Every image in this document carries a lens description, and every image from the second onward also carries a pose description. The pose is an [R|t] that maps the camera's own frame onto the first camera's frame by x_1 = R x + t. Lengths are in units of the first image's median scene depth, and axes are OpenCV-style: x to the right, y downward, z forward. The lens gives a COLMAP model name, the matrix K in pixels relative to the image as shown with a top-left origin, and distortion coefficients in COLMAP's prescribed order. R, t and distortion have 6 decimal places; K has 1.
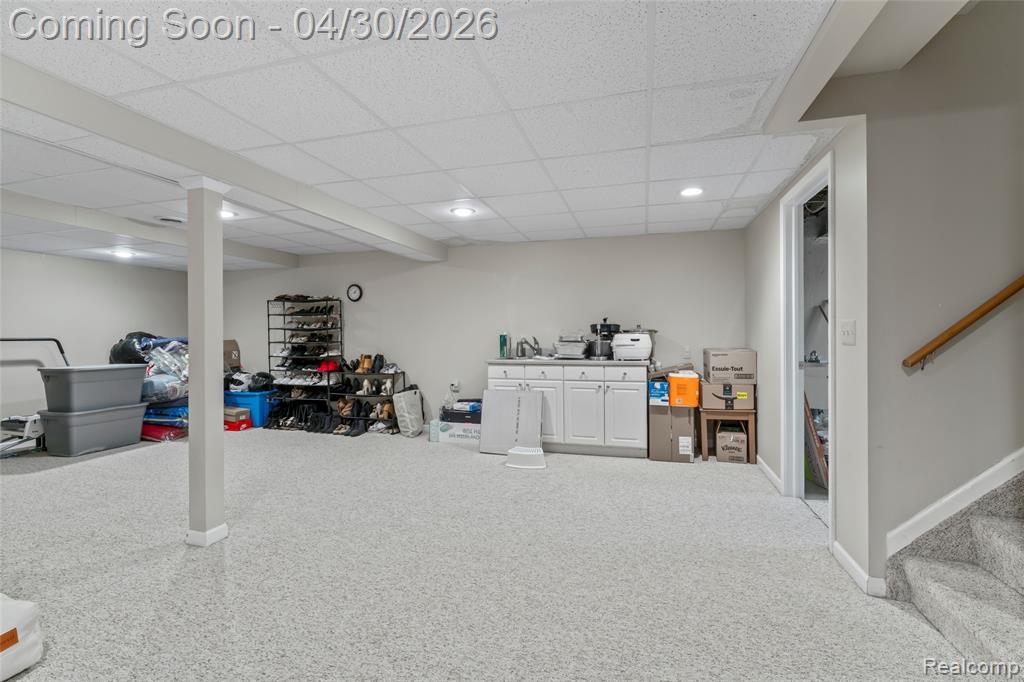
lens RADIAL K [[461.3, 0, 513.9], [0, 461.3, 333.1], [0, 0, 1]] dist [-0.000153, -0.000060]
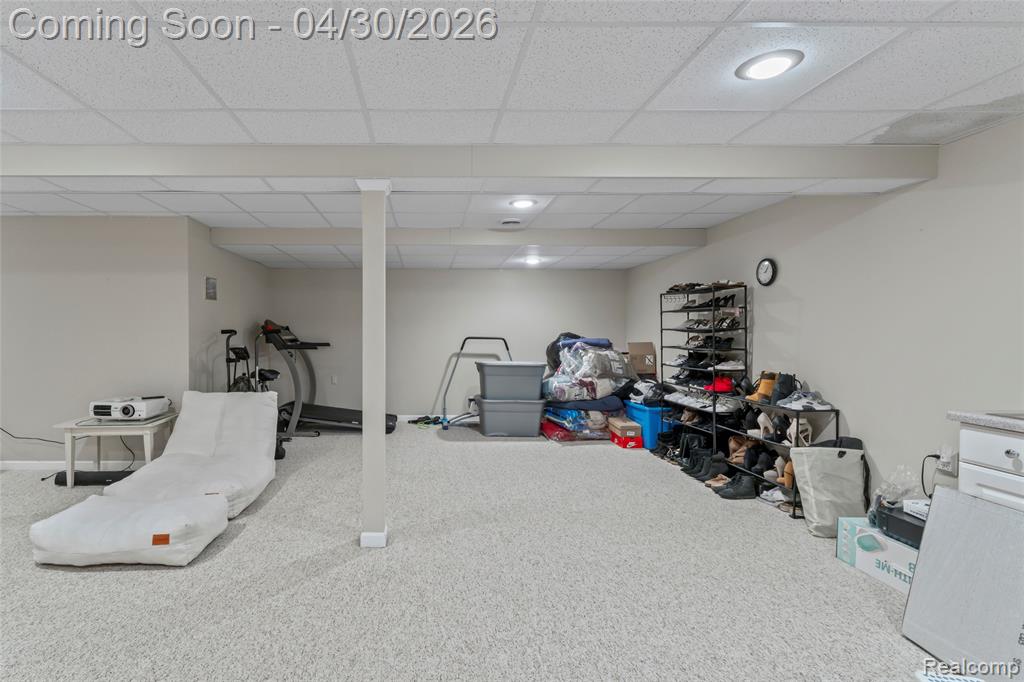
lens RADIAL K [[491.8, 0, 417.4], [0, 491.8, 343.1], [0, 0, 1]] dist [-0.000896, -0.000634]
pose [[0.262431, 0.026697, -0.964581, 0.188902], [-0.004874, 0.999641, 0.026341, -0.006876], [0.964938, -0.002211, 0.262467, 0.398136]]
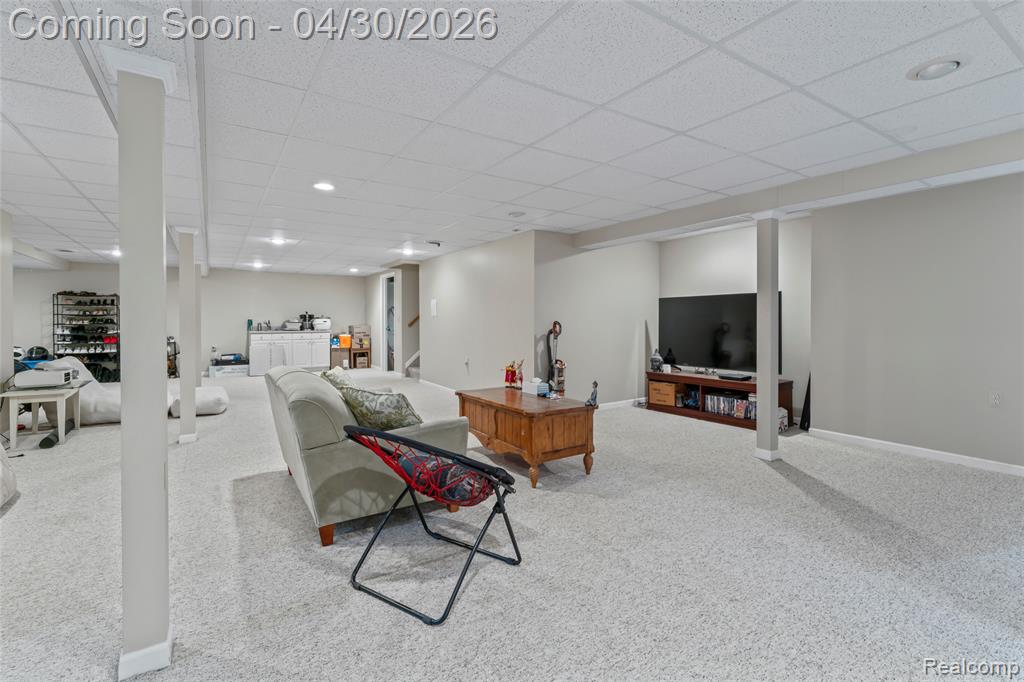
lens RADIAL K [[464.9, 0, 509.4], [0, 464.9, 322.9], [0, 0, 1]] dist [-0.000471, -0.000503]
pose [[0.662078, -0.002813, 0.749429, -0.721399], [-0.001746, 0.999984, 0.005296, 0.006190], [-0.749433, -0.004815, 0.662063, -1.038067]]
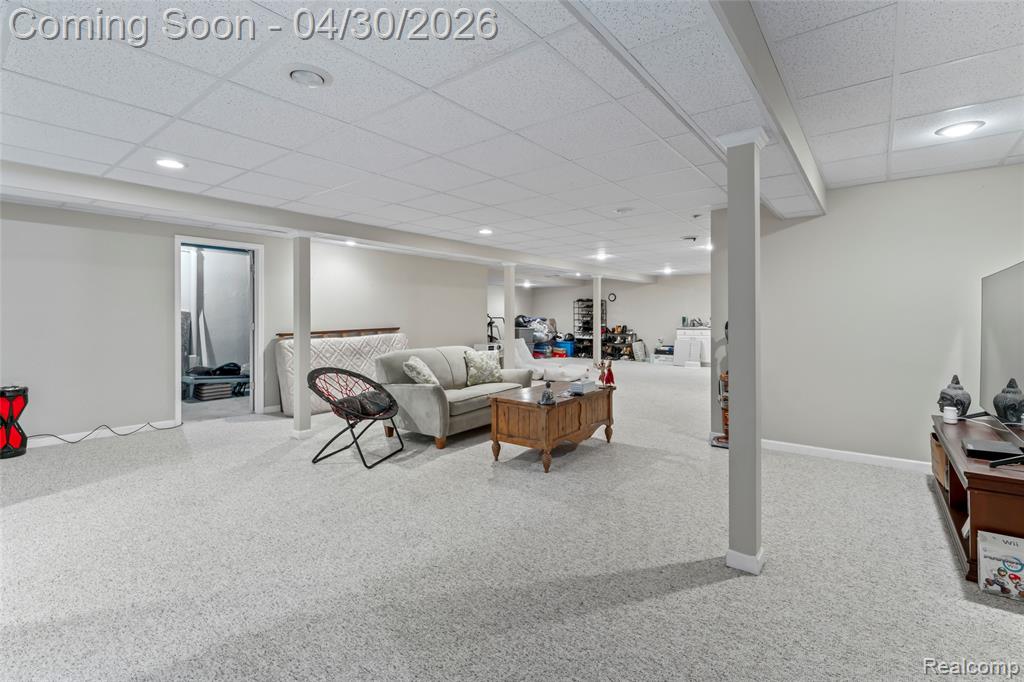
lens RADIAL K [[464.9, 0, 509.4], [0, 464.9, 322.9], [0, 0, 1]] dist [-0.000471, -0.000503]
pose [[0.923457, 0.007699, -0.383624, 0.056100], [-0.001647, 0.999869, 0.016101, -0.001181], [0.383697, -0.014236, 0.923349, -1.321500]]
